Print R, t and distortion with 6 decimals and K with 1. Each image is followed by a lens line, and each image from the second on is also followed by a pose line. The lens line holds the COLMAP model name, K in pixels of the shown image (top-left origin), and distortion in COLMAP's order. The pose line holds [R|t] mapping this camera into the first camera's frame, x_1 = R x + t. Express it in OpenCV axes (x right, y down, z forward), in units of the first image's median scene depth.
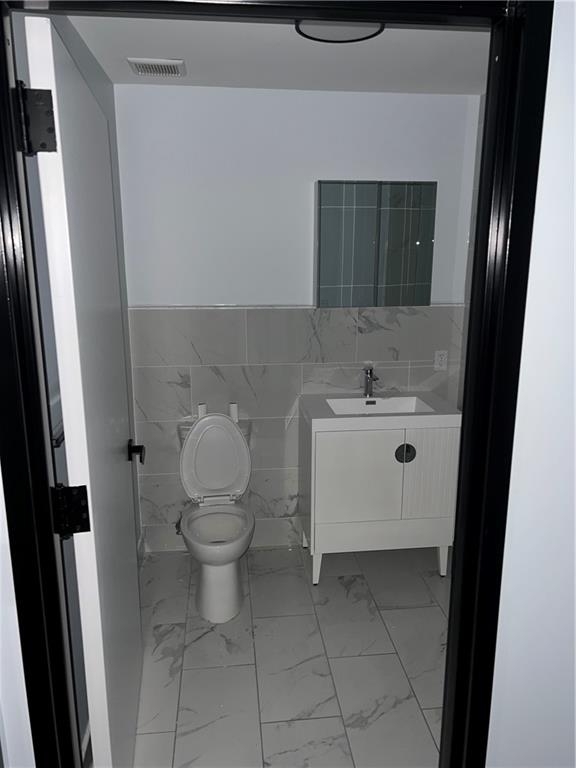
lens RADIAL K [[574.0, 0, 287.7], [0, 574.0, 384.1], [0, 0, 1]] dist [-0.001686, -0.005883]
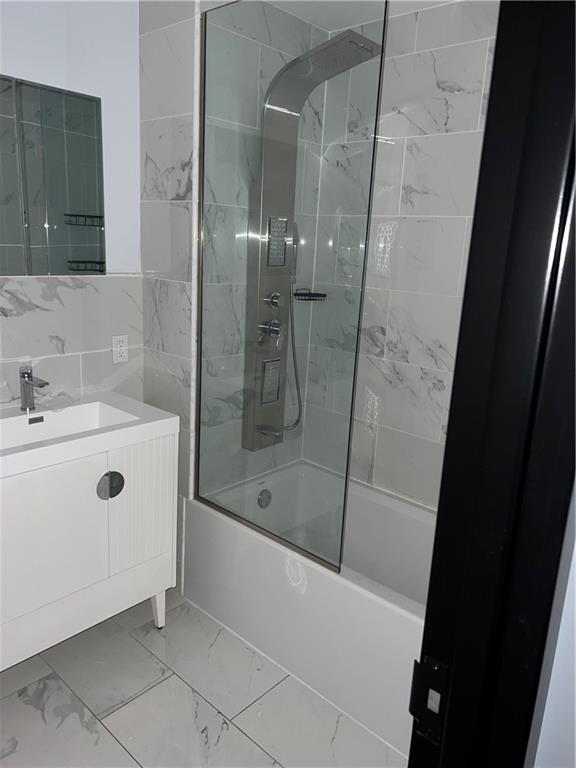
lens RADIAL K [[574.0, 0, 288.6], [0, 574.0, 377.6], [0, 0, 1]] dist [-0.001686, -0.005883]
pose [[0.751848, -0.115227, 0.649190, -0.061663], [0.108070, 0.992831, 0.051062, -0.018672], [-0.650420, 0.031767, 0.758910, 0.298298]]
